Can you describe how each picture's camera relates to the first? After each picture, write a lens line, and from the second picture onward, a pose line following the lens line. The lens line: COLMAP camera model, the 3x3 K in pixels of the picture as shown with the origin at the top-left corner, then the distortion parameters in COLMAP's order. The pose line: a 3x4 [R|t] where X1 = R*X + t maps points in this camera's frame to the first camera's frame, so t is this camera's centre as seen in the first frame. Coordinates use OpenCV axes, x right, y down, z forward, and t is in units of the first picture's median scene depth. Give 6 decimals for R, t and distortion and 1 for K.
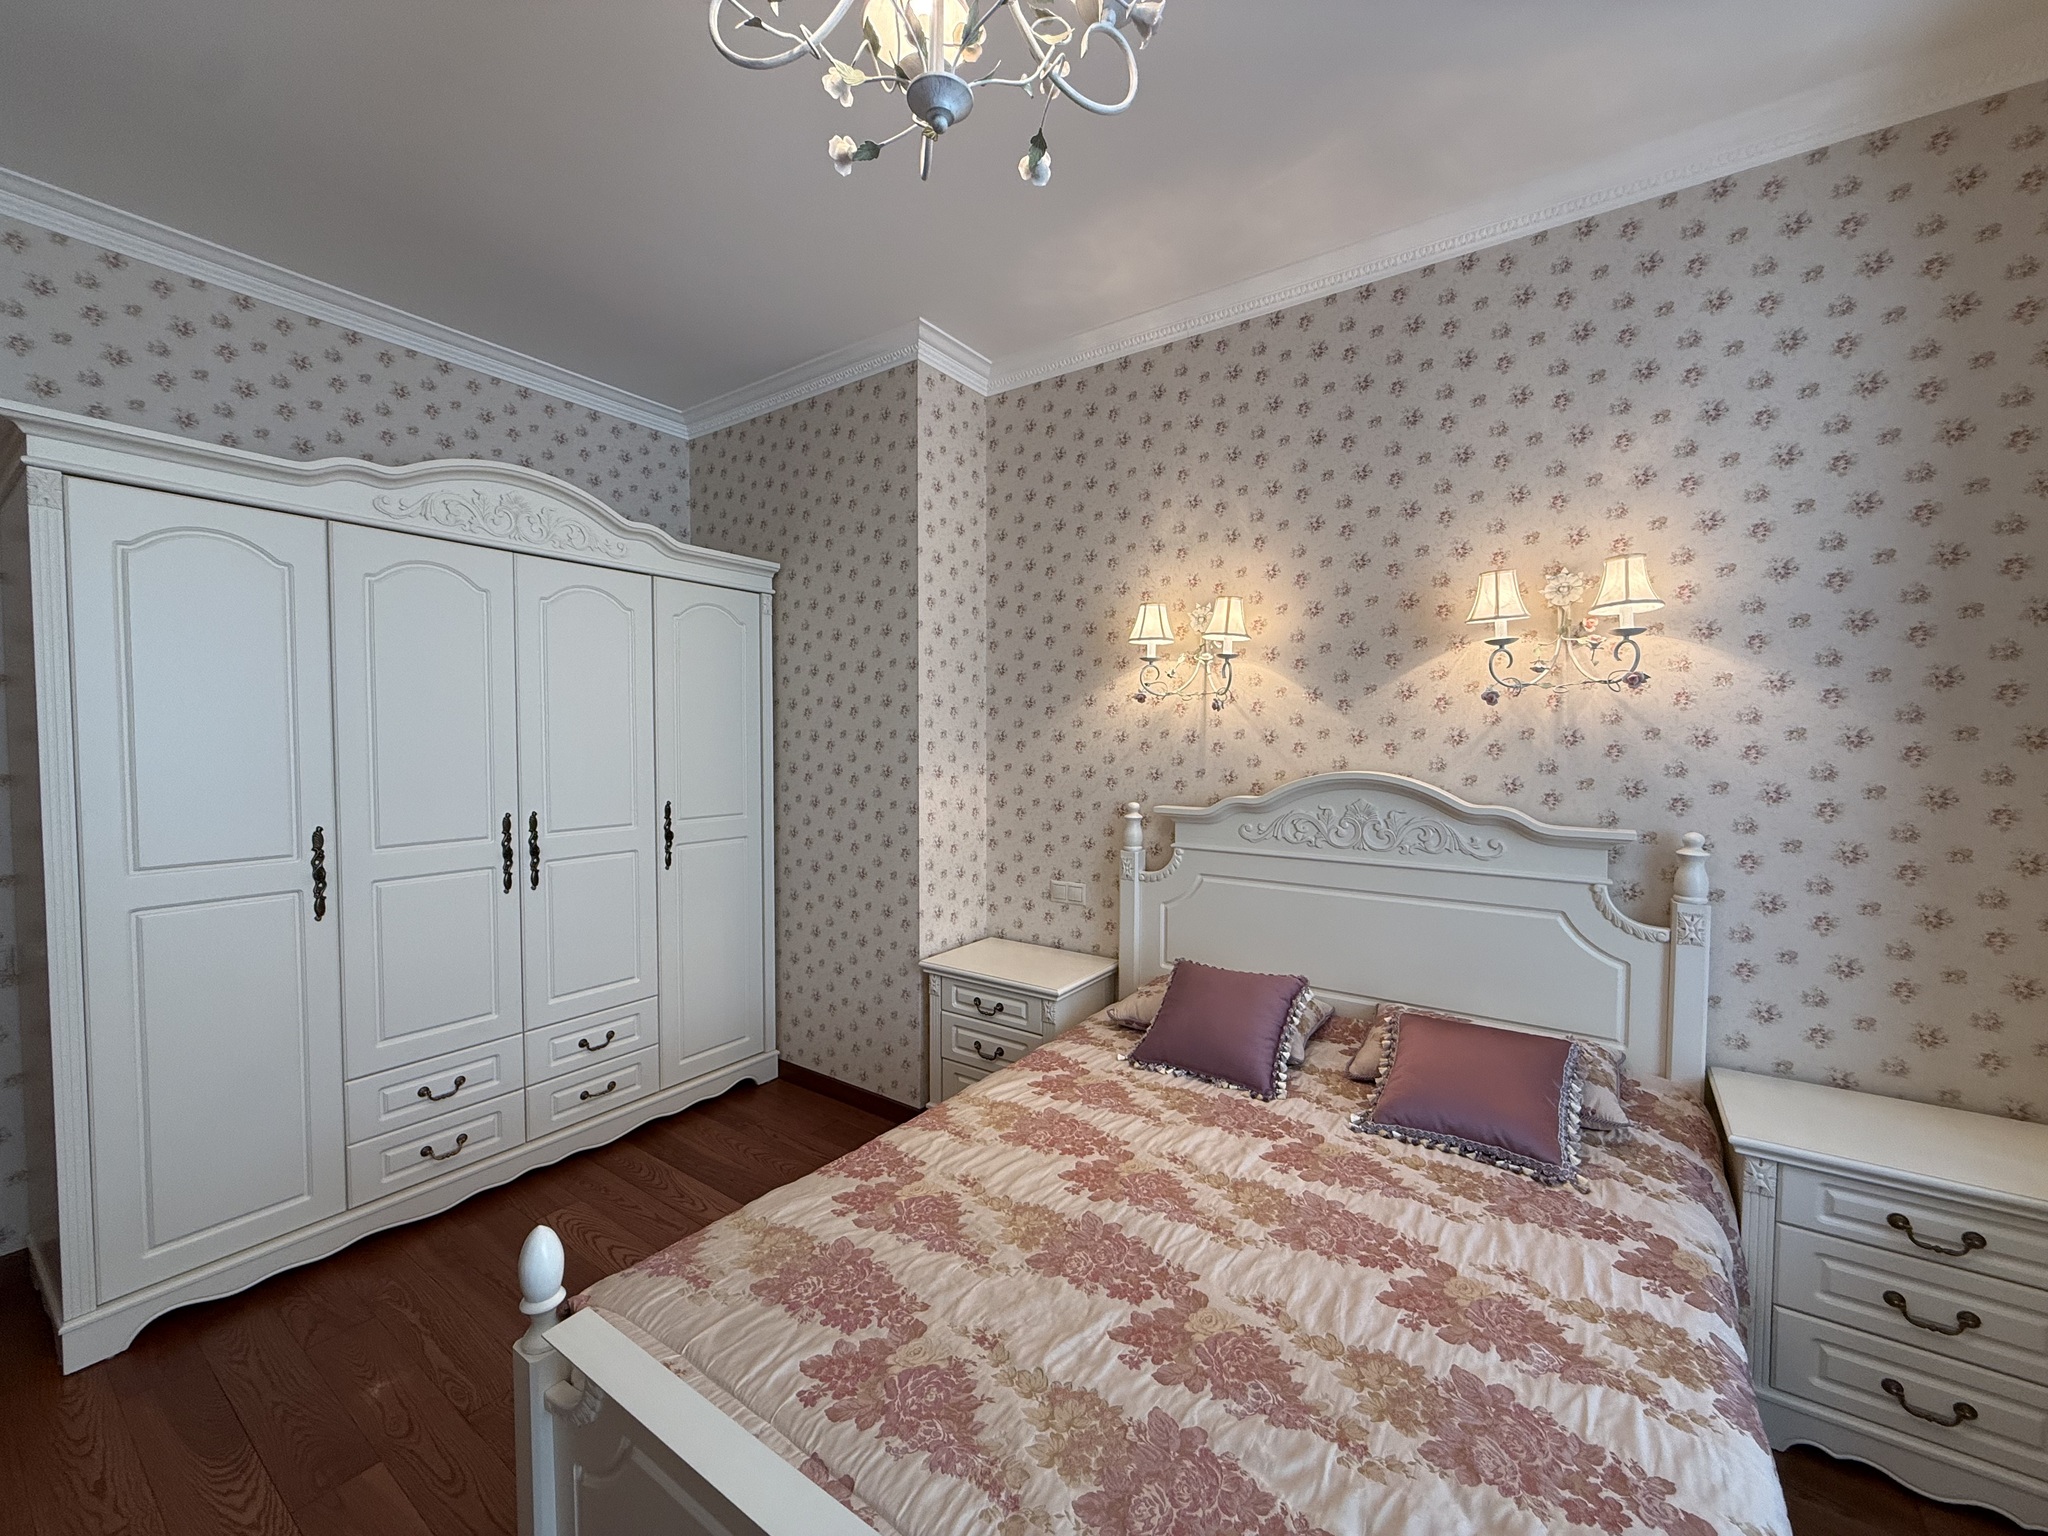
lens RADIAL K [[816.8, 0, 1018.3], [0, 816.8, 764.8], [0, 0, 1]] dist [-0.000038, -0.000134]
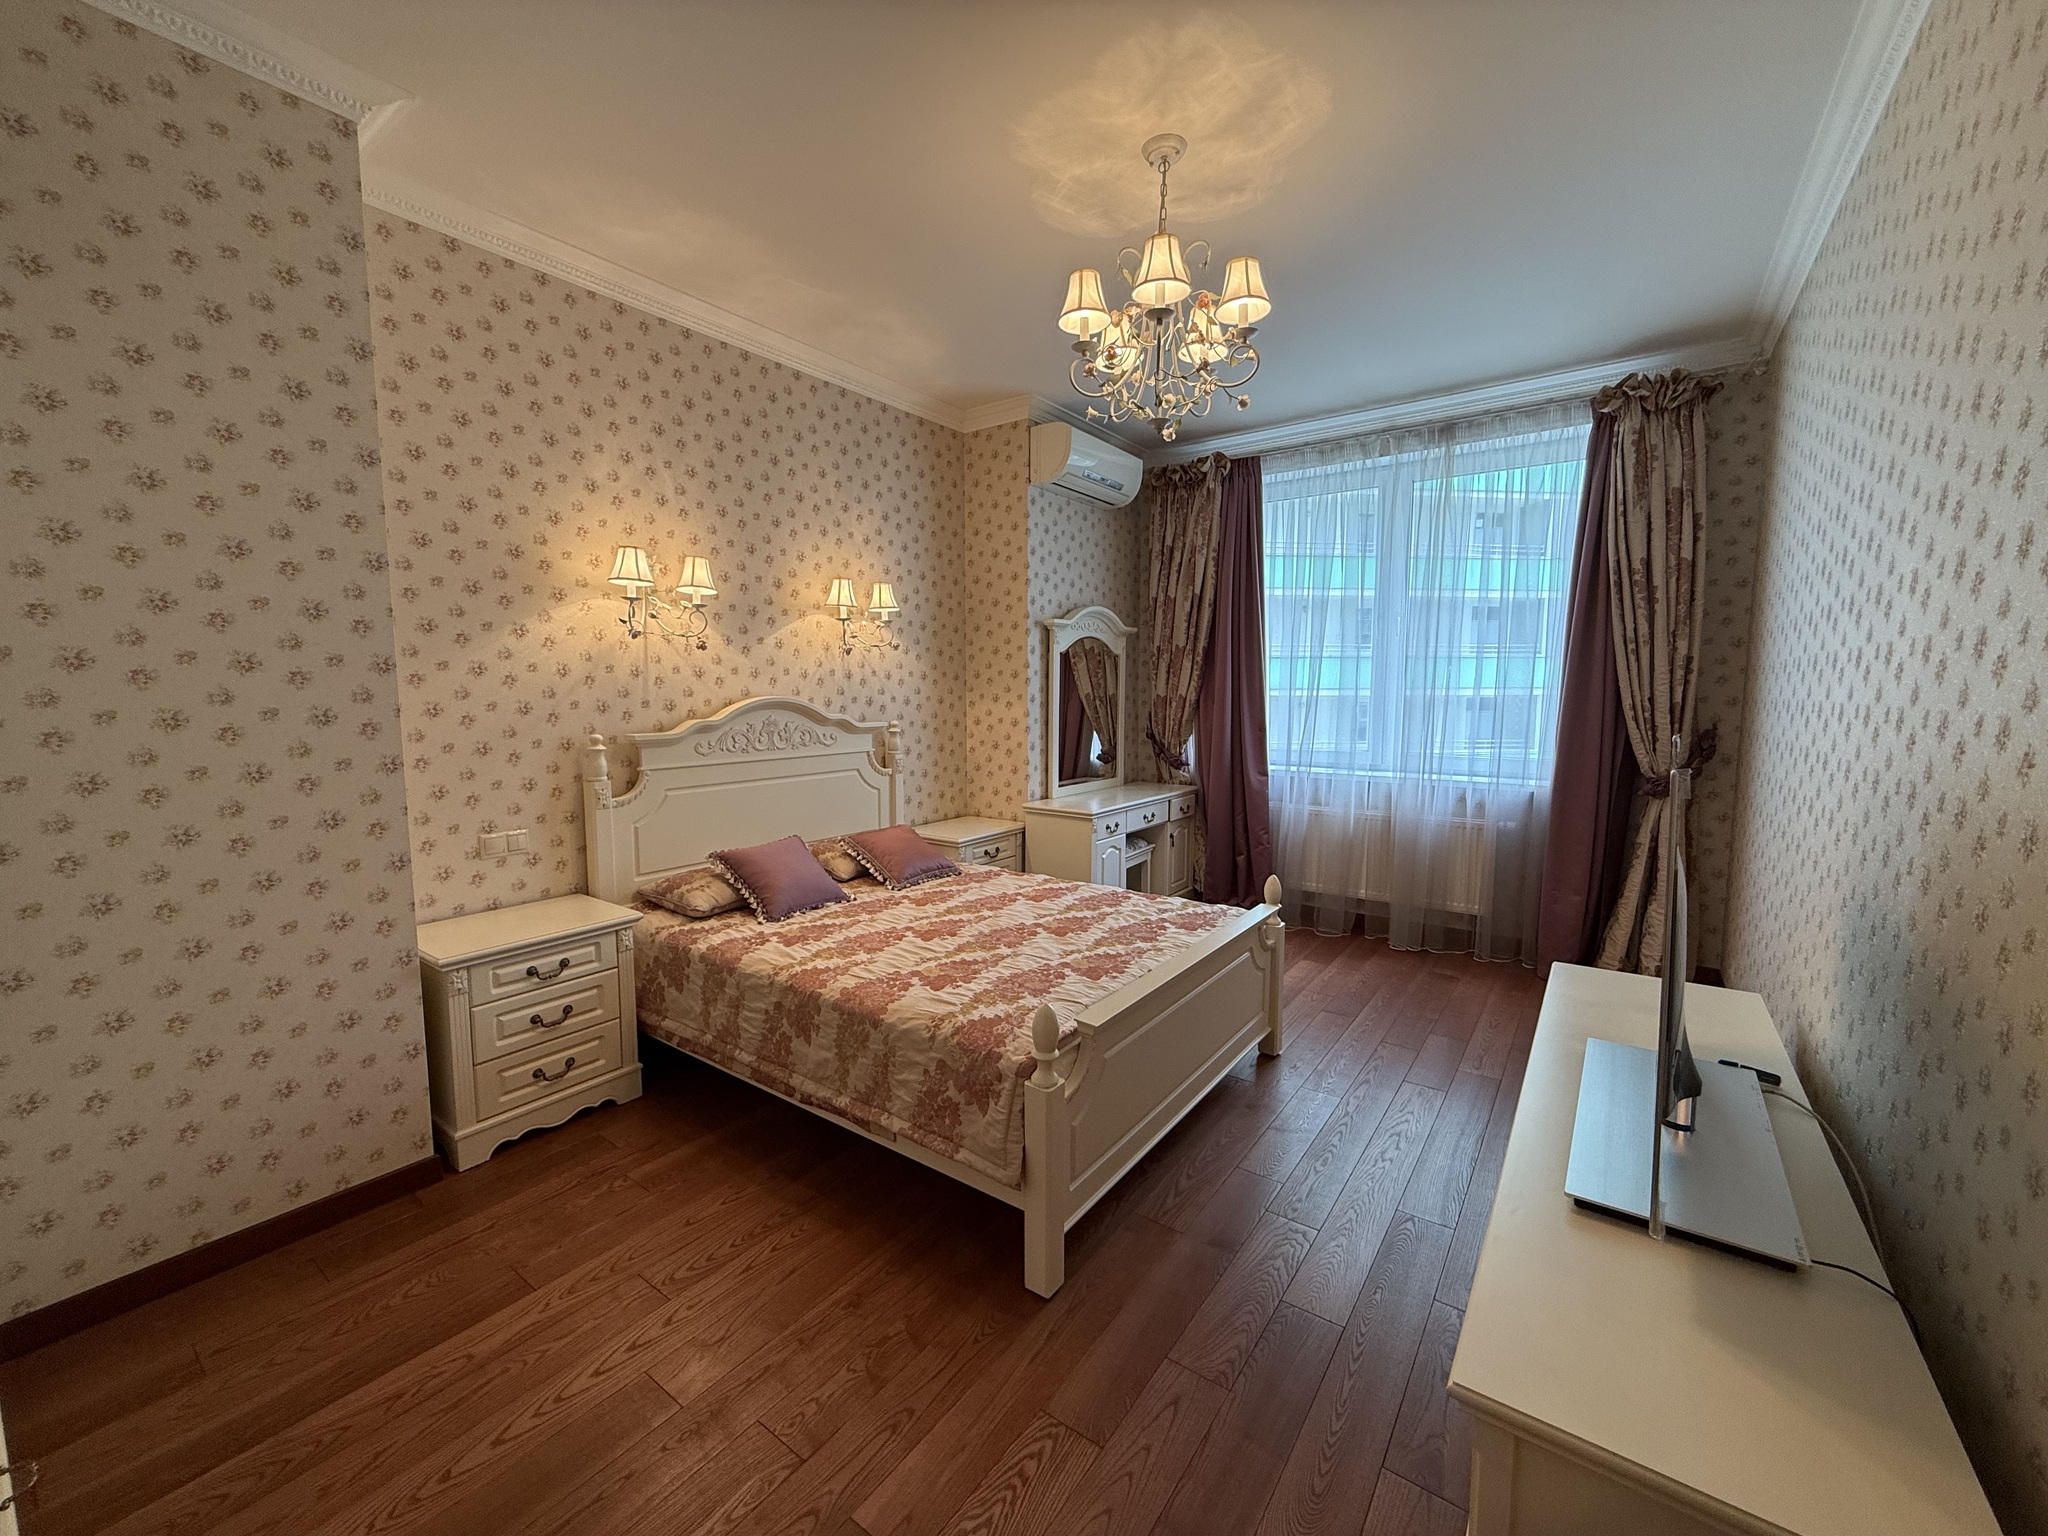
lens RADIAL K [[816.8, 0, 1015.3], [0, 816.8, 762.4], [0, 0, 1]] dist [-0.000038, -0.000134]
pose [[0.023592, -0.094006, 0.995292, -1.097516], [0.035298, 0.995027, 0.093145, 0.004569], [-0.999098, 0.032934, 0.026793, 0.555502]]
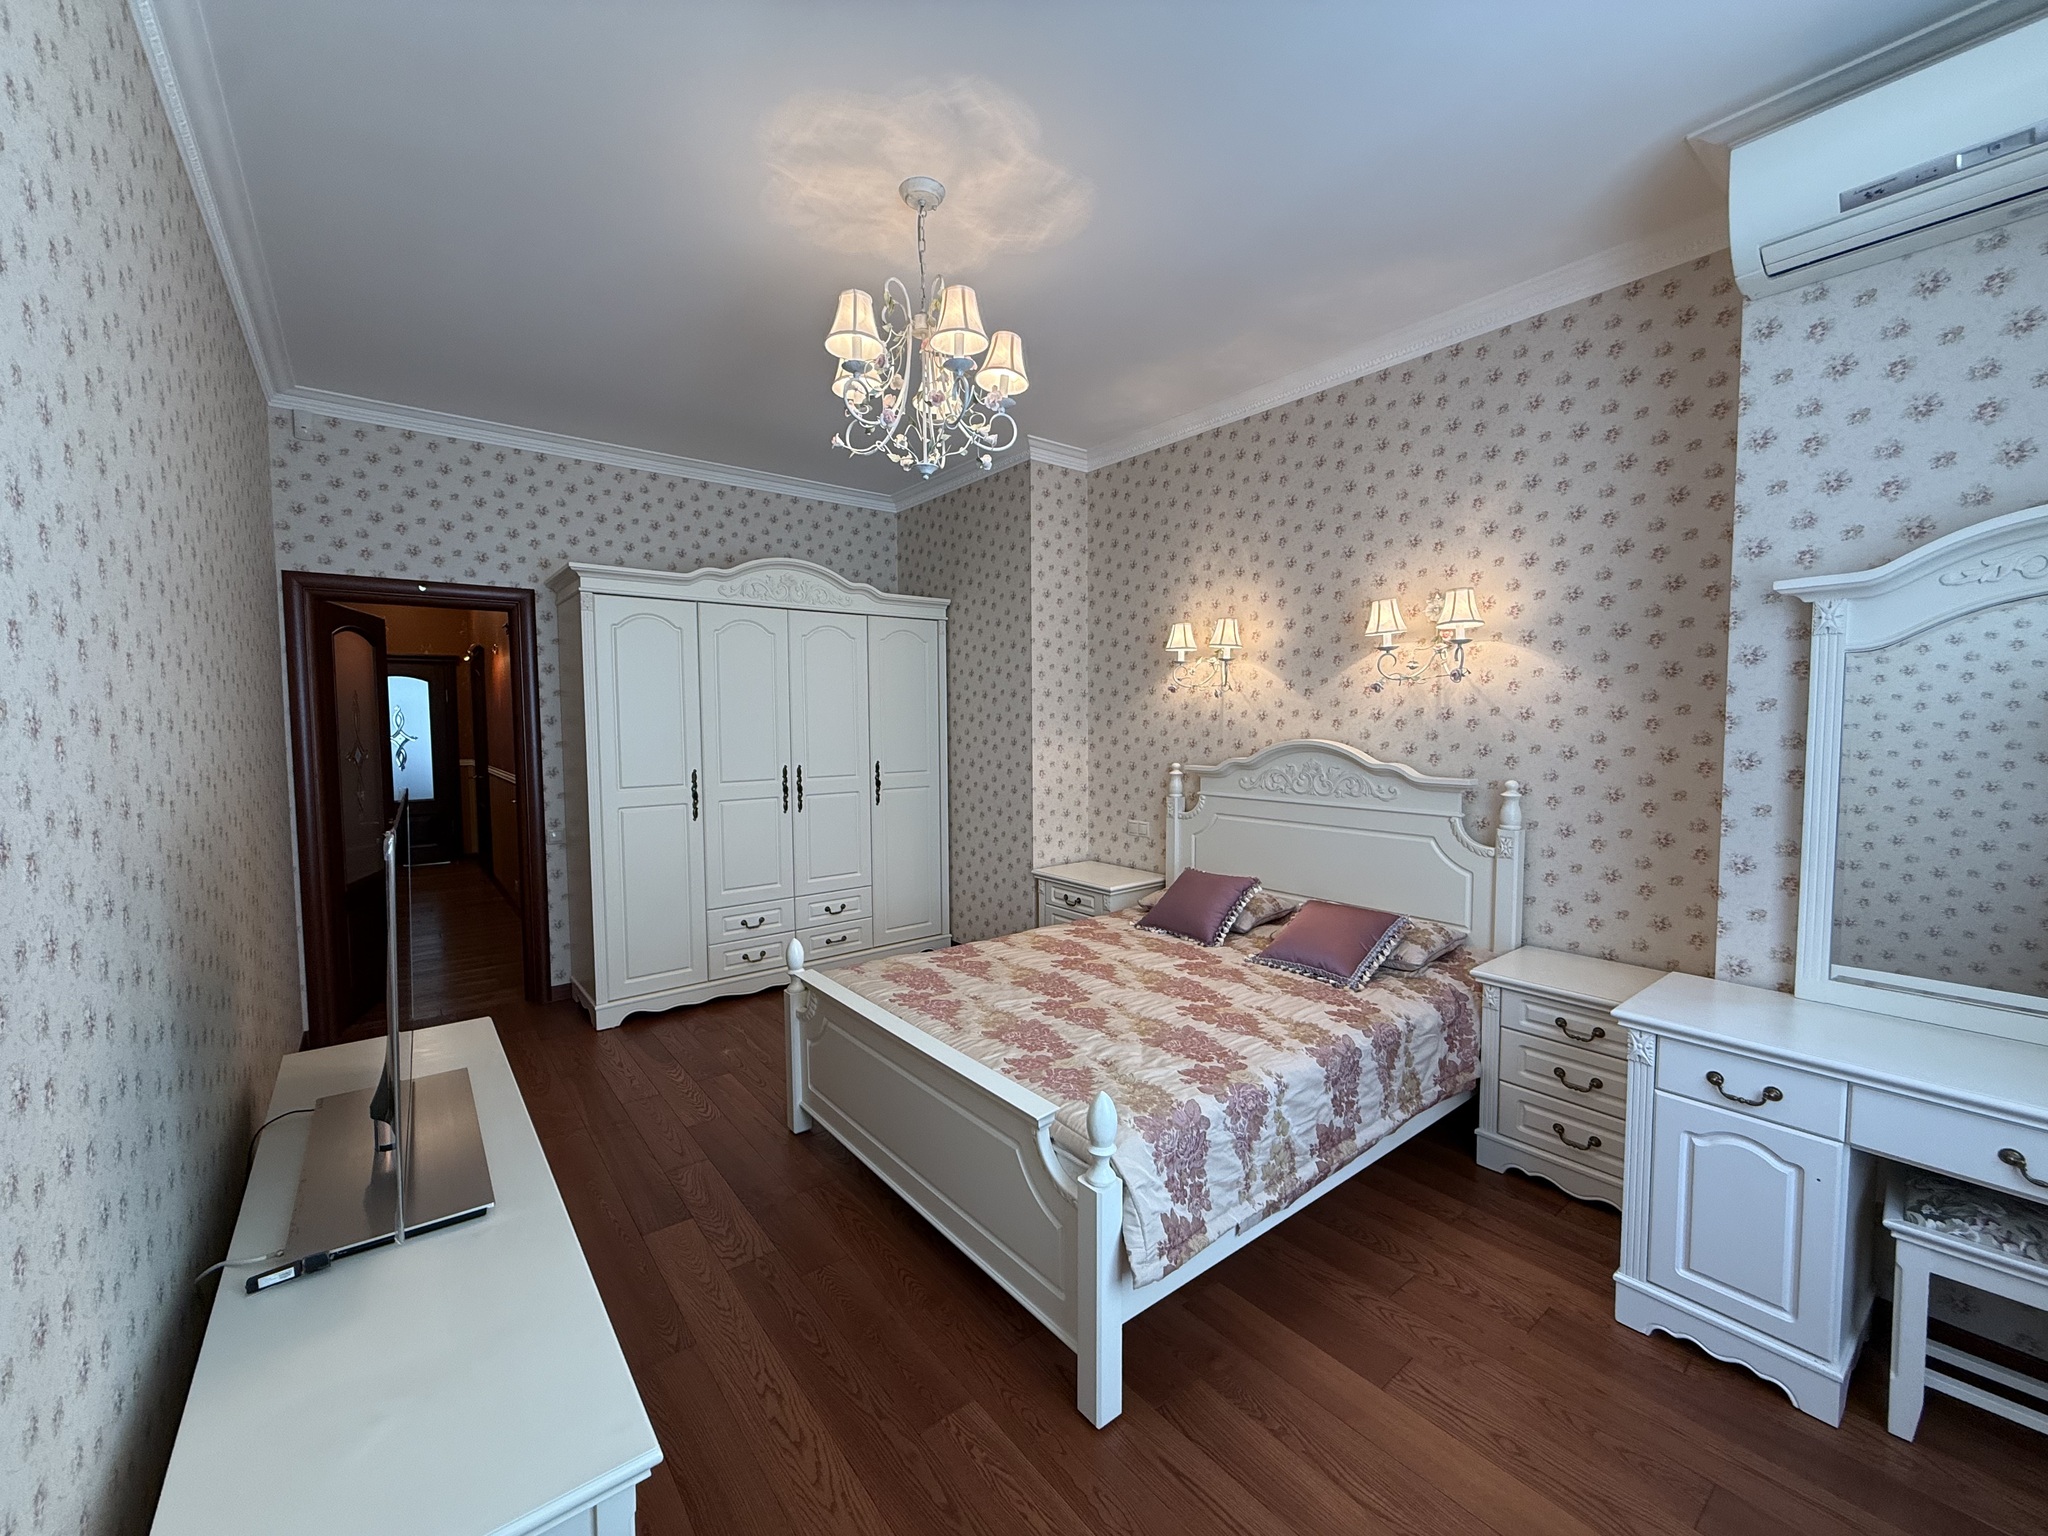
lens RADIAL K [[816.8, 0, 1021.0], [0, 816.8, 763.0], [0, 0, 1]] dist [-0.000038, -0.000134]
pose [[0.958693, 0.007002, -0.284358, 0.357431], [-0.000669, 0.999750, 0.022364, 0.018488], [0.284444, -0.021250, 0.958457, -0.532990]]
